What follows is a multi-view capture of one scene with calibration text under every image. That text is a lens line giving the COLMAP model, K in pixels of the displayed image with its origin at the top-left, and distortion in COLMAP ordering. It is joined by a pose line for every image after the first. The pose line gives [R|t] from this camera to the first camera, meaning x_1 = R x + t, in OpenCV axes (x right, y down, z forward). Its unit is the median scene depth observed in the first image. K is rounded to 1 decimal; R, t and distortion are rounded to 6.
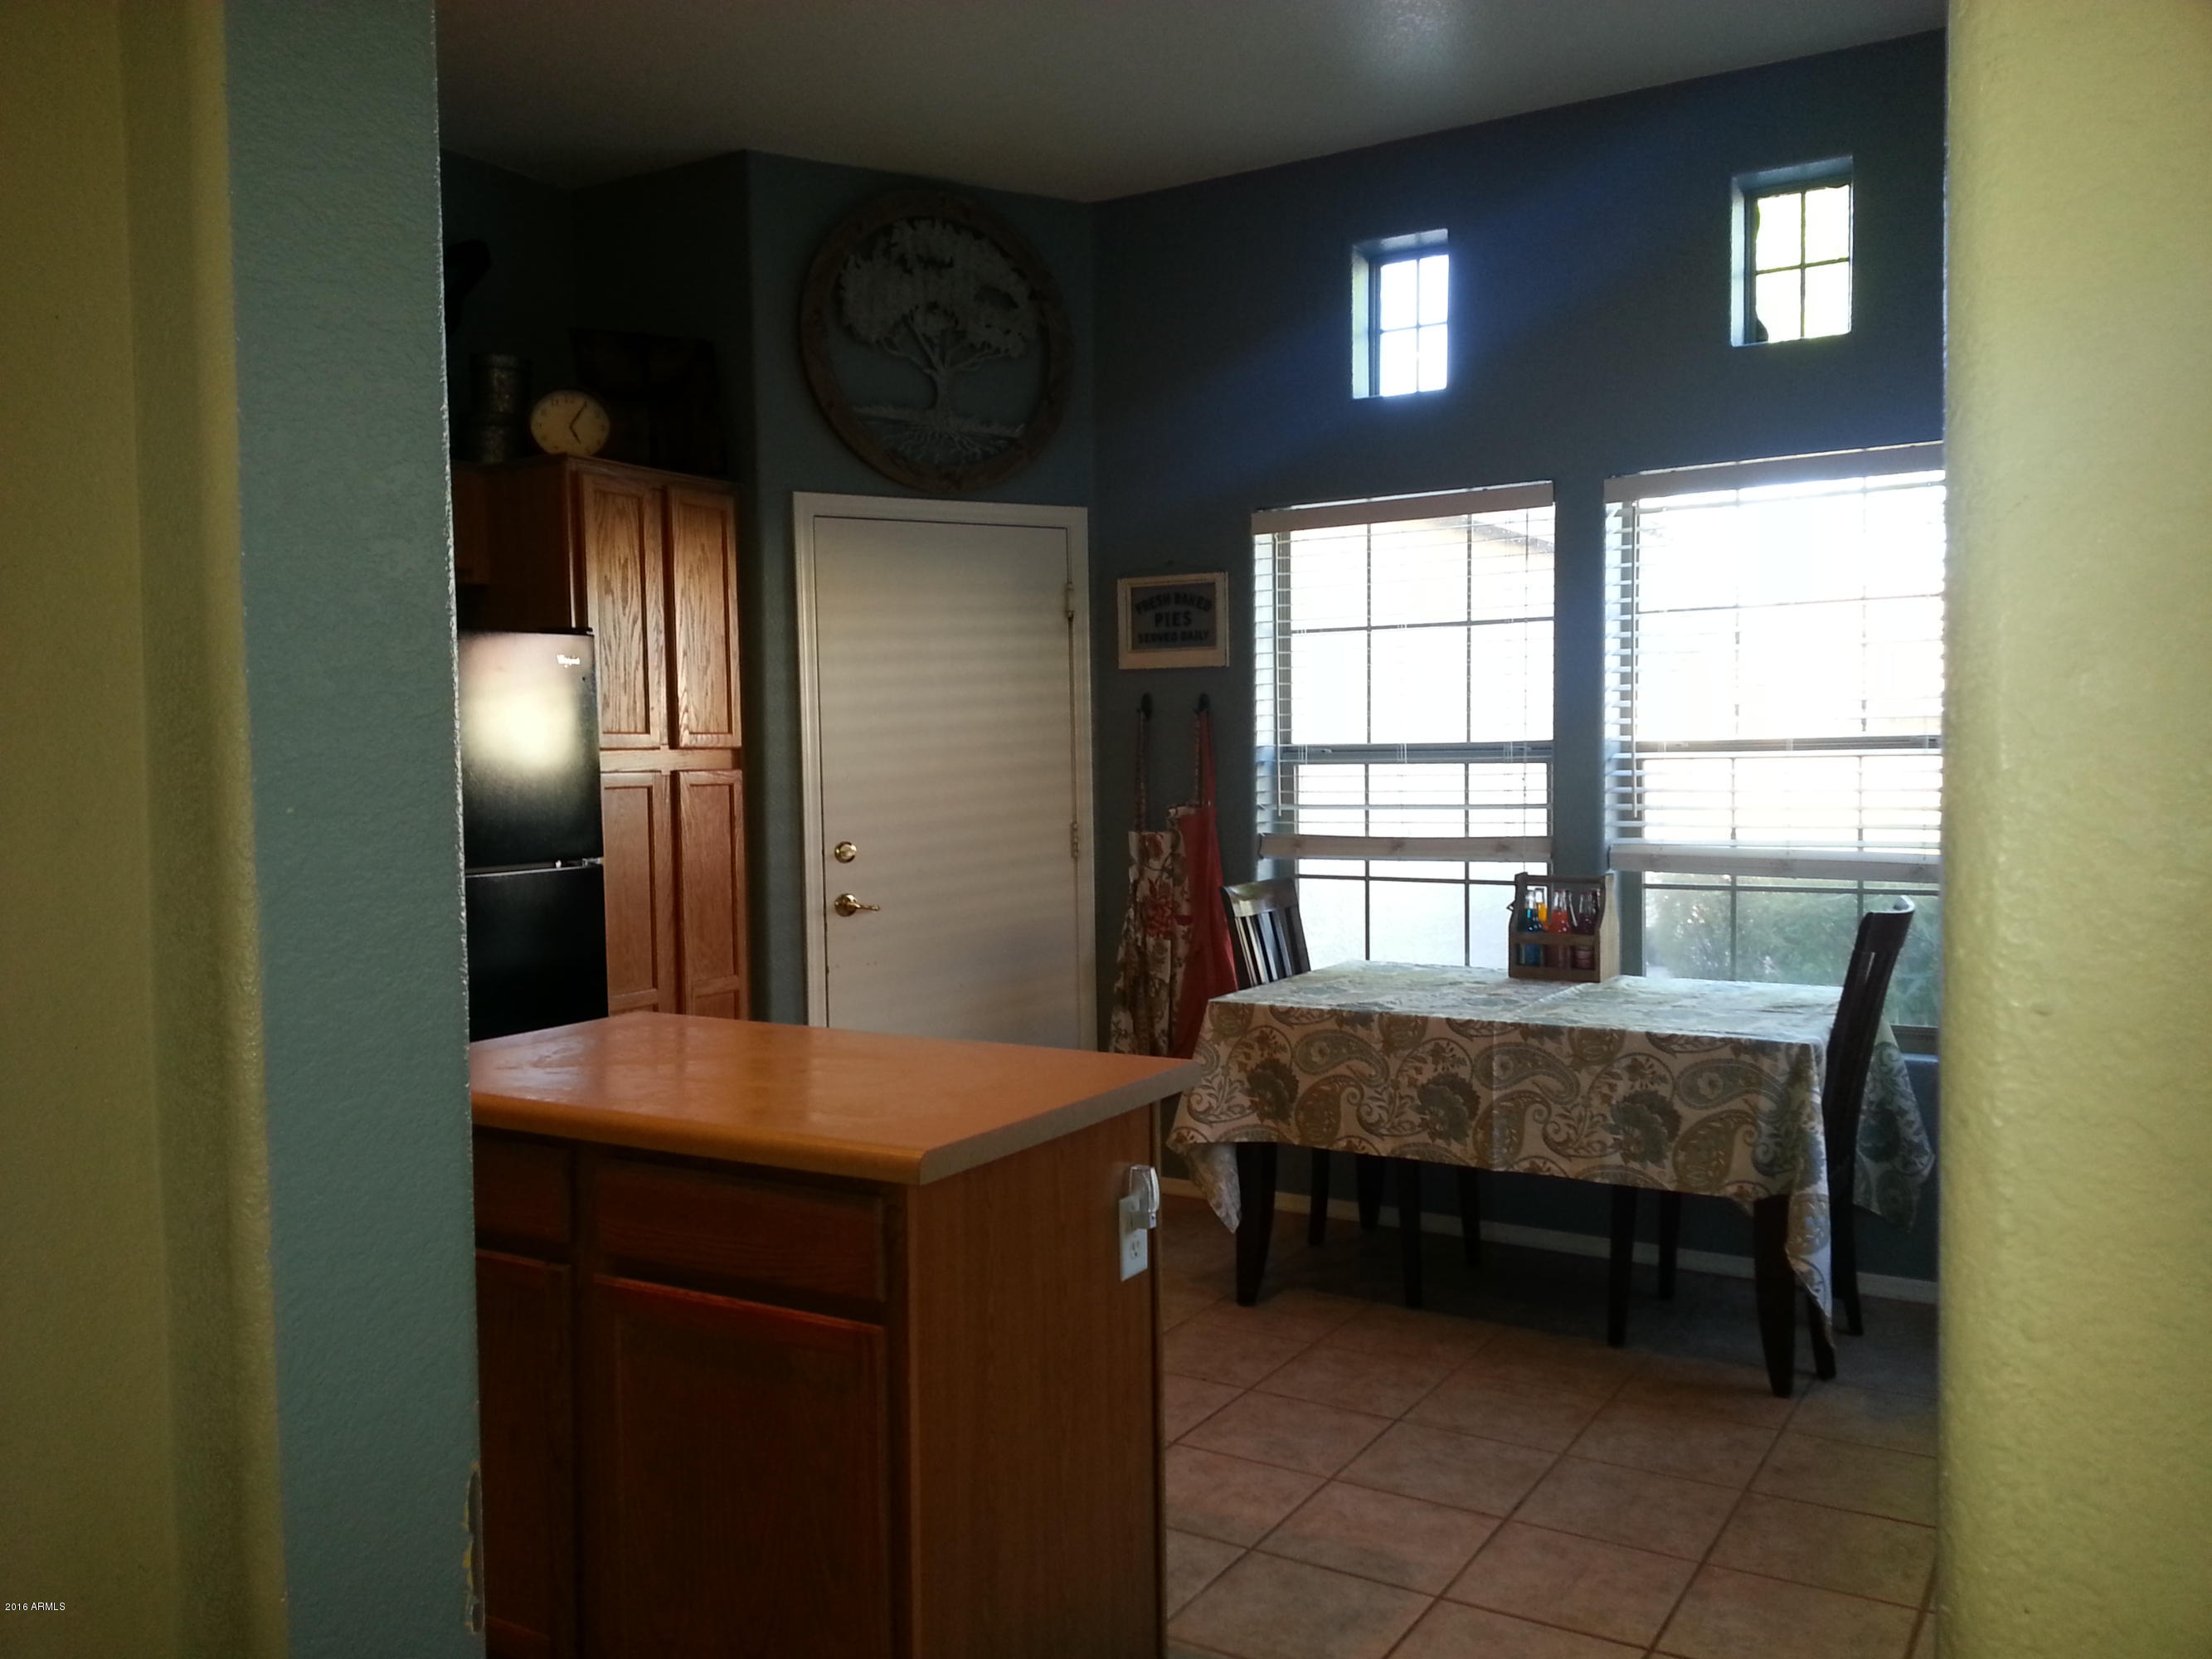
lens RADIAL K [[1775.8, 0, 1107.4], [0, 1775.8, 828.4], [0, 0, 1]] dist [0.096392, -0.116252]
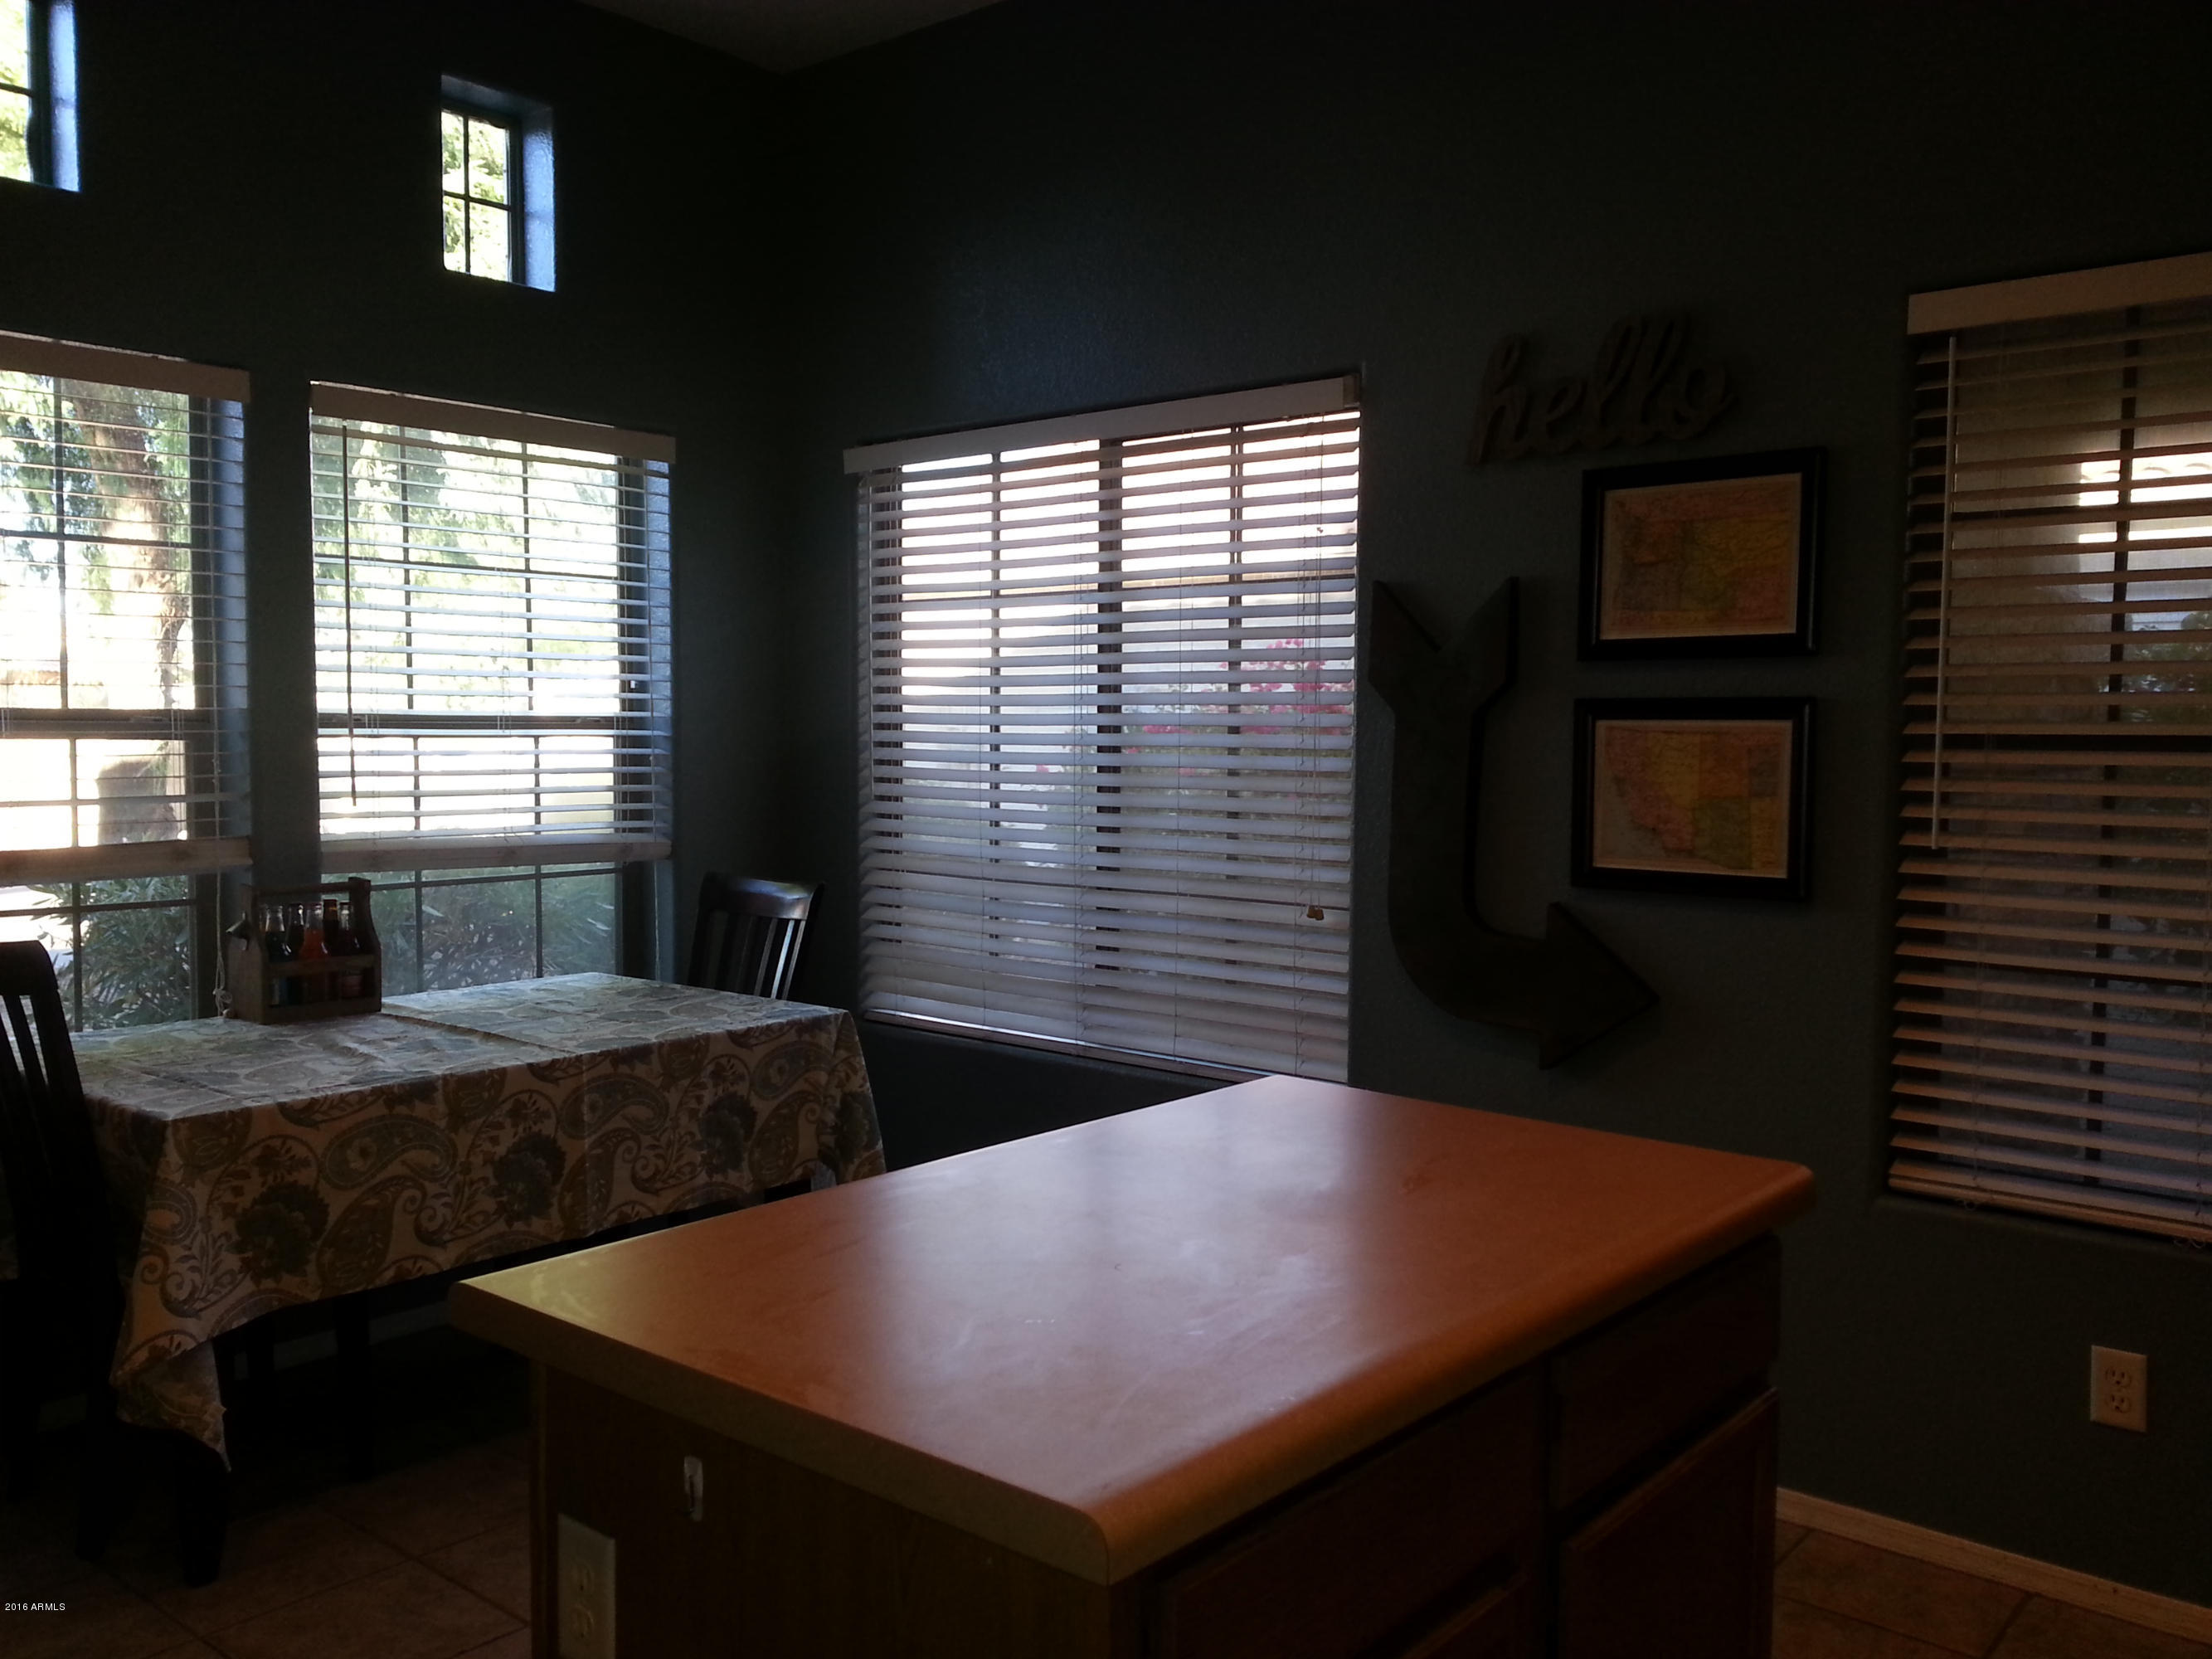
lens RADIAL K [[1775.8, 0, 1112.0], [0, 1775.8, 825.1], [0, 0, 1]] dist [0.096392, -0.116252]
pose [[0.147747, -0.038966, 0.988257, -0.541044], [0.034355, 0.998823, 0.034247, -0.016397], [-0.988428, 0.028892, 0.148912, 0.619400]]
